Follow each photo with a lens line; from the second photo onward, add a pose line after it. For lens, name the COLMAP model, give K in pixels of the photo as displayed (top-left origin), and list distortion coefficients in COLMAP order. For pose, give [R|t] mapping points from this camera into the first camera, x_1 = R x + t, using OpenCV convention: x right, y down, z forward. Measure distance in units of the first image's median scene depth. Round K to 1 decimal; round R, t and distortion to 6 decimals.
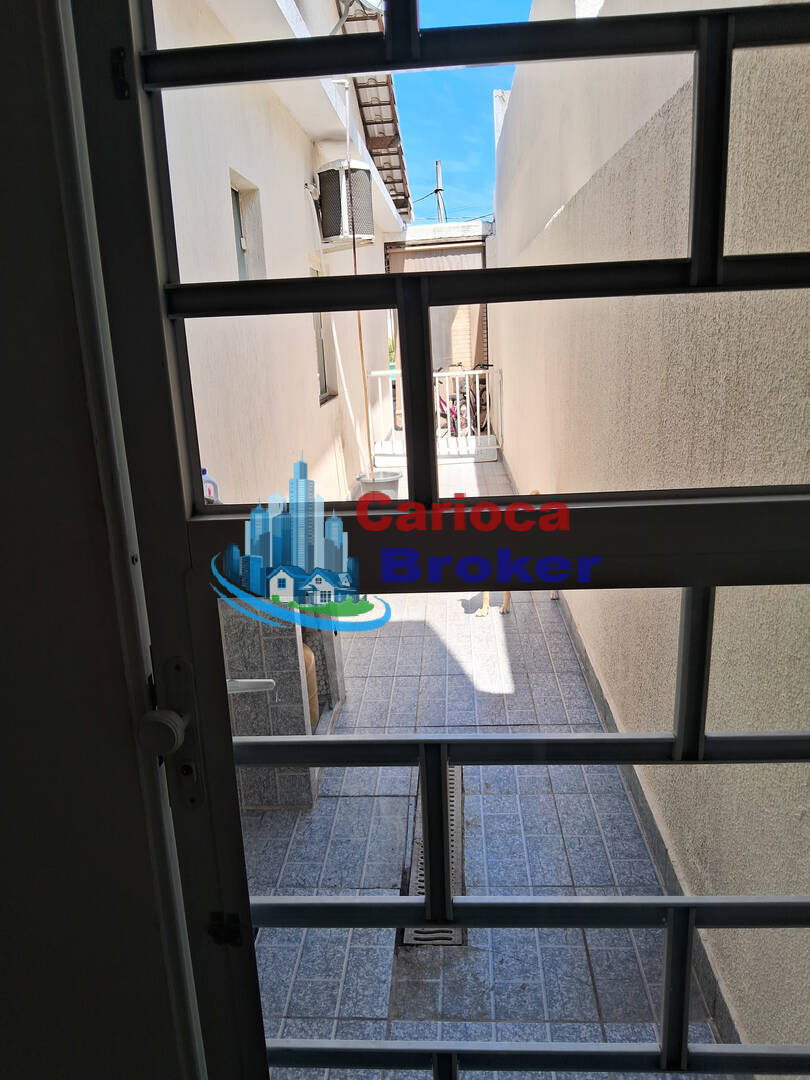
lens RADIAL K [[849.5, 0, 395.5], [0, 849.5, 549.5], [0, 0, 1]] dist [0.043849, -0.125566]
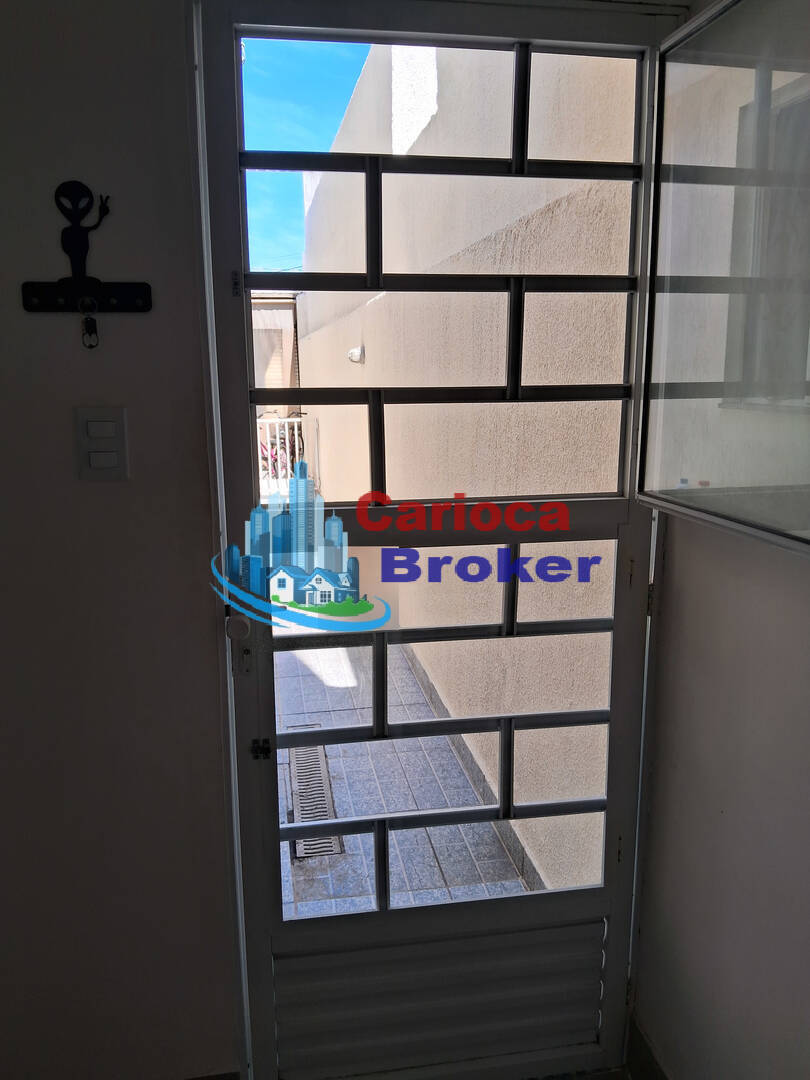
lens RADIAL K [[849.5, 0, 404.0], [0, 849.5, 552.7], [0, 0, 1]] dist [0.043849, -0.125566]
pose [[0.970200, -0.009368, 0.242124, -0.146700], [0.020939, 0.998756, -0.045263, 0.057193], [-0.241399, 0.048984, 0.969189, -0.341850]]
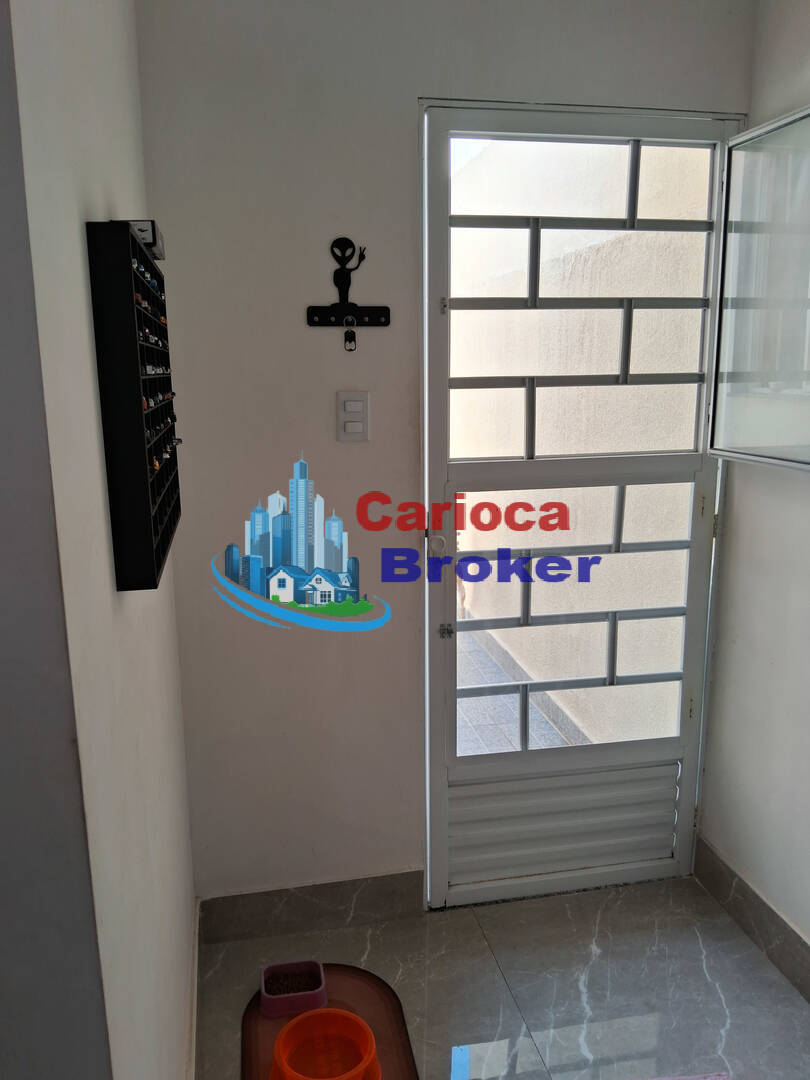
lens RADIAL K [[849.5, 0, 397.8], [0, 849.5, 561.7], [0, 0, 1]] dist [0.043849, -0.125566]
pose [[0.965857, -0.023363, 0.258019, -0.427636], [0.033219, 0.998873, -0.033902, 0.141637], [-0.256936, 0.041316, 0.965545, -0.601136]]
